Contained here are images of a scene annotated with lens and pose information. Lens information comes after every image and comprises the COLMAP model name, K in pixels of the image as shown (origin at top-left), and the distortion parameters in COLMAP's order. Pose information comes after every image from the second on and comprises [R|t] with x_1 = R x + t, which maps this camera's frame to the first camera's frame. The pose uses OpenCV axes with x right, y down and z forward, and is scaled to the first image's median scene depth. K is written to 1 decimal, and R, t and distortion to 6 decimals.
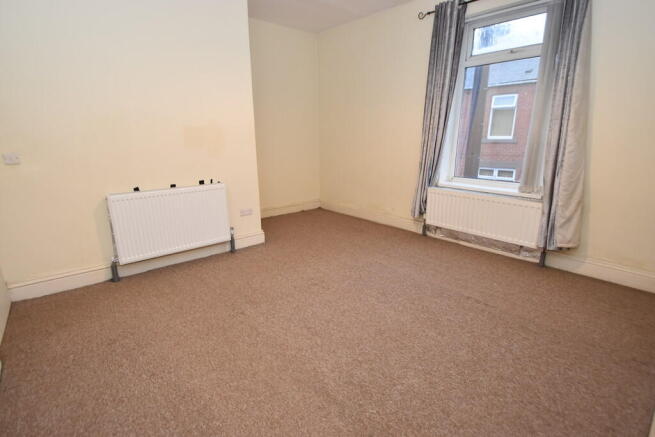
lens RADIAL K [[310.2, 0, 327.5], [0, 310.2, 218.5], [0, 0, 1]] dist [-0.001927, -0.000551]
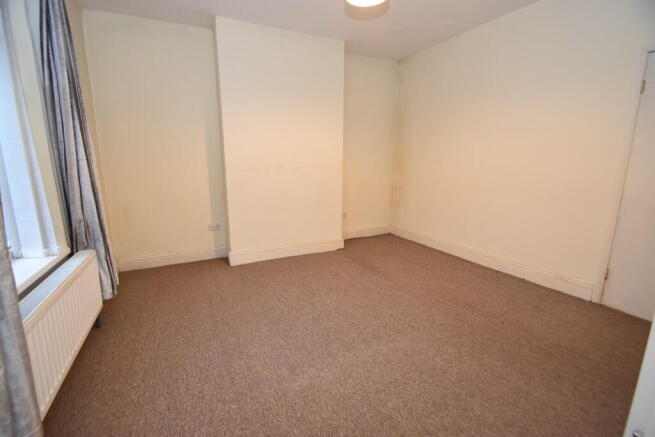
lens RADIAL K [[284.0, 0, 324.6], [0, 284.0, 221.2], [0, 0, 1]] dist [0.004479, -0.011868]
pose [[-0.964685, -0.051199, 0.258382, -0.045605], [0.067966, 0.899329, 0.431959, -0.353892], [-0.254486, 0.434266, -0.864089, 1.339172]]
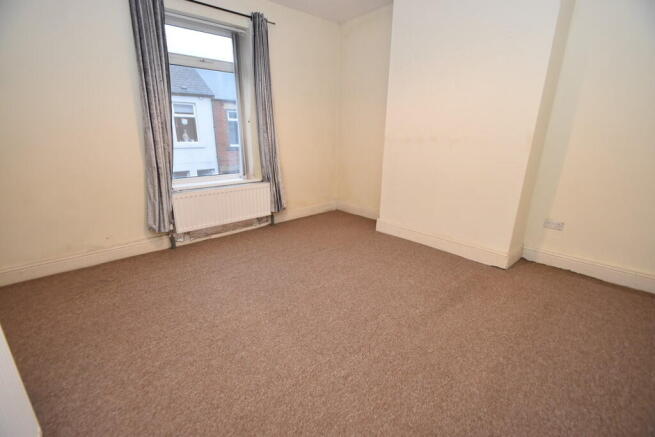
lens RADIAL K [[284.0, 0, 324.6], [0, 284.0, 221.2], [0, 0, 1]] dist [0.004479, -0.011868]
pose [[0.020054, -0.289660, 0.956919, -0.577341], [0.262113, 0.925158, 0.274553, -0.167485], [-0.964829, 0.245315, 0.094476, 0.632889]]
